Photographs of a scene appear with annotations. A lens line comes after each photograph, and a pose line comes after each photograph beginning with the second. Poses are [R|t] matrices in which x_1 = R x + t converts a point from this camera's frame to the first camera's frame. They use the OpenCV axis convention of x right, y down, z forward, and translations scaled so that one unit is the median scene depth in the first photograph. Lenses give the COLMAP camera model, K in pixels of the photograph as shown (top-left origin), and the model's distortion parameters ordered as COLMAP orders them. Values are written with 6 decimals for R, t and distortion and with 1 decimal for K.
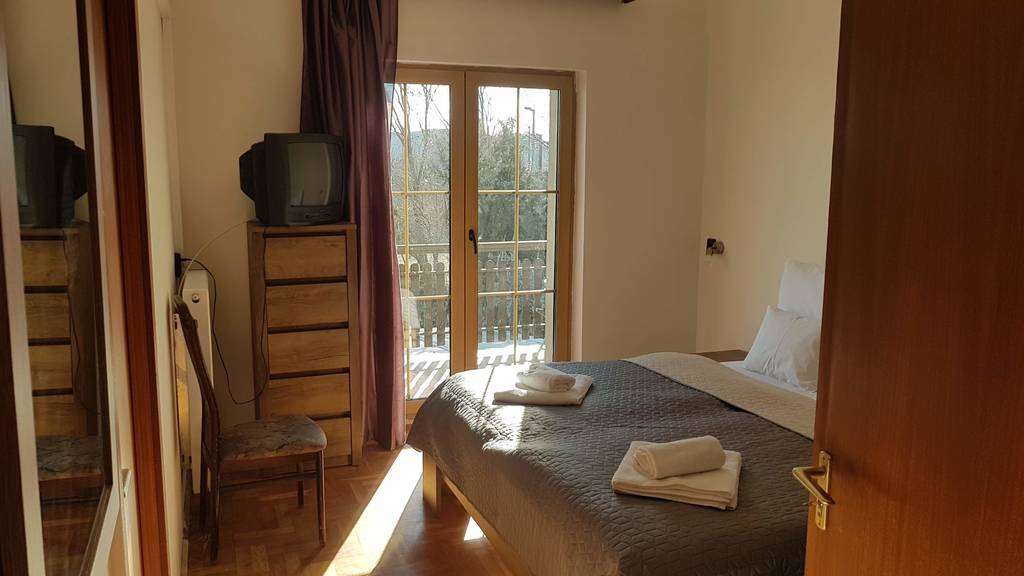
lens RADIAL K [[783.1, 0, 476.6], [0, 783.1, 304.9], [0, 0, 1]] dist [0.035623, 0.000792]
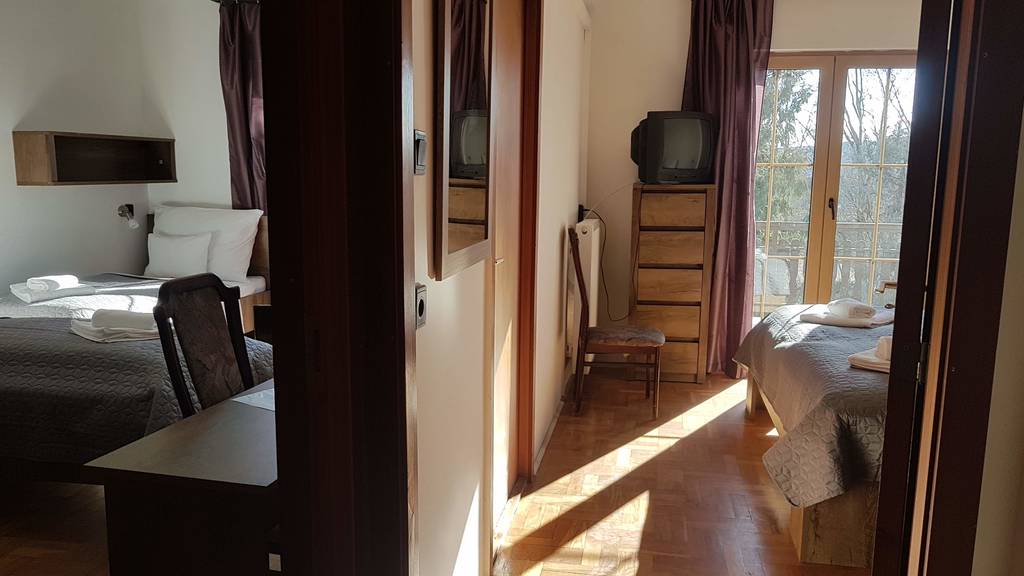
lens RADIAL K [[790.0, 0, 511.9], [0, 790.0, 314.3], [0, 0, 1]] dist [0.000021, -0.002552]
pose [[0.873979, 0.087702, -0.477984, 0.176086], [-0.089120, 0.995825, 0.019763, 0.103270], [0.477722, 0.025325, 0.878146, -0.233787]]
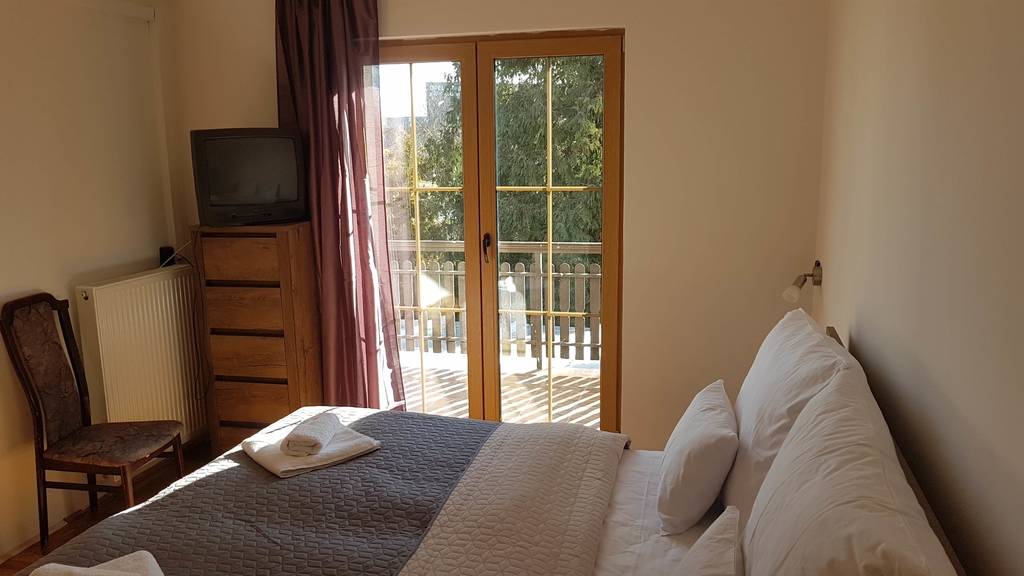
lens RADIAL K [[790.0, 0, 511.9], [0, 790.0, 314.3], [0, 0, 1]] dist [0.000021, -0.002552]
pose [[0.832905, 0.102309, -0.543877, 0.574423], [-0.078435, 0.994666, 0.066989, -0.082497], [0.547829, -0.013137, 0.836487, 0.371250]]
